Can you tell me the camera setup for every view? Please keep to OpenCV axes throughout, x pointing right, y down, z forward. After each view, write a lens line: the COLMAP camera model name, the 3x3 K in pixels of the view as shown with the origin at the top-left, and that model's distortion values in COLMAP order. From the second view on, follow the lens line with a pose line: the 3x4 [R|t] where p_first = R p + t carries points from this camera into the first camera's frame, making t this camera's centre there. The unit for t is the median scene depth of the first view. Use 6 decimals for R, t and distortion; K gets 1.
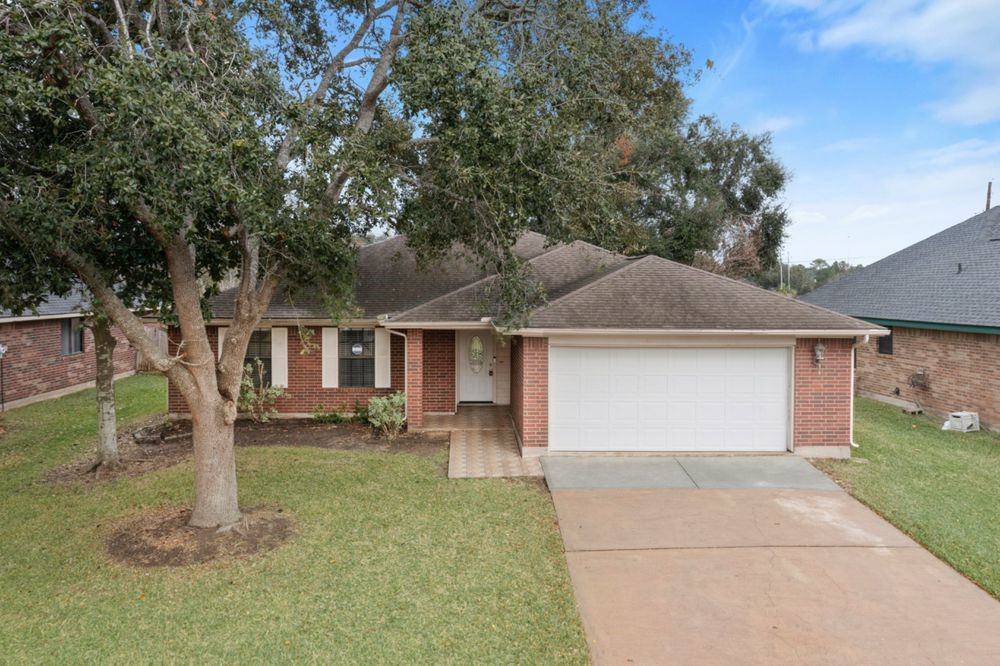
lens RADIAL K [[632.5, 0, 497.8], [0, 632.5, 333.1], [0, 0, 1]] dist [0.001802, -0.002674]
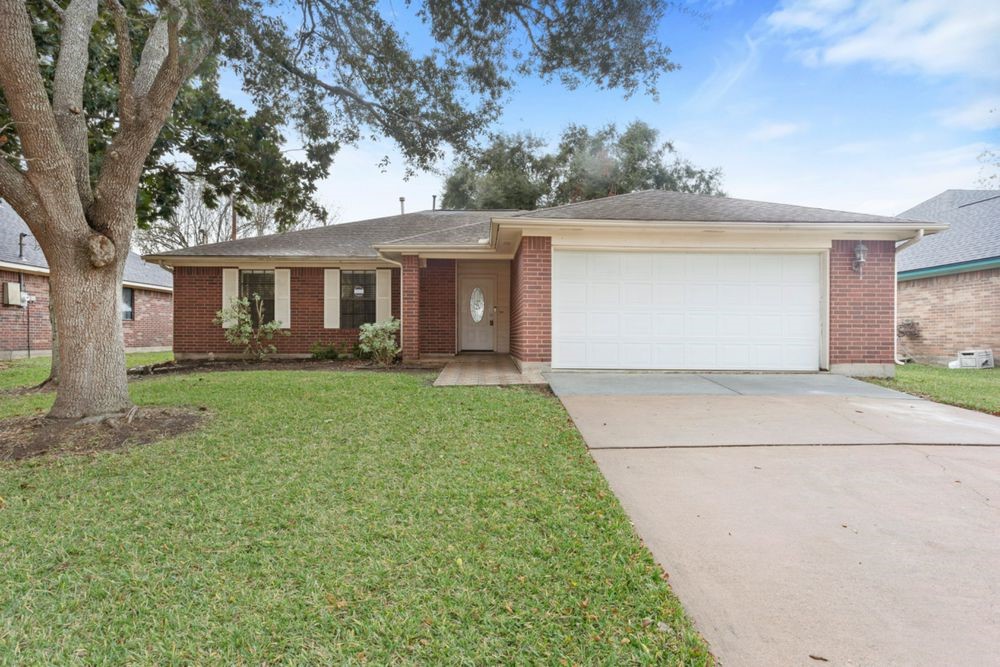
lens RADIAL K [[477.5, 0, 494.2], [0, 477.5, 333.4], [0, 0, 1]] dist [-0.001095, 0.000194]
pose [[0.999850, 0.000293, -0.017338, 0.011873], [-0.000716, 0.999702, -0.024390, 0.154463], [0.017326, 0.024399, 0.999552, 0.328718]]
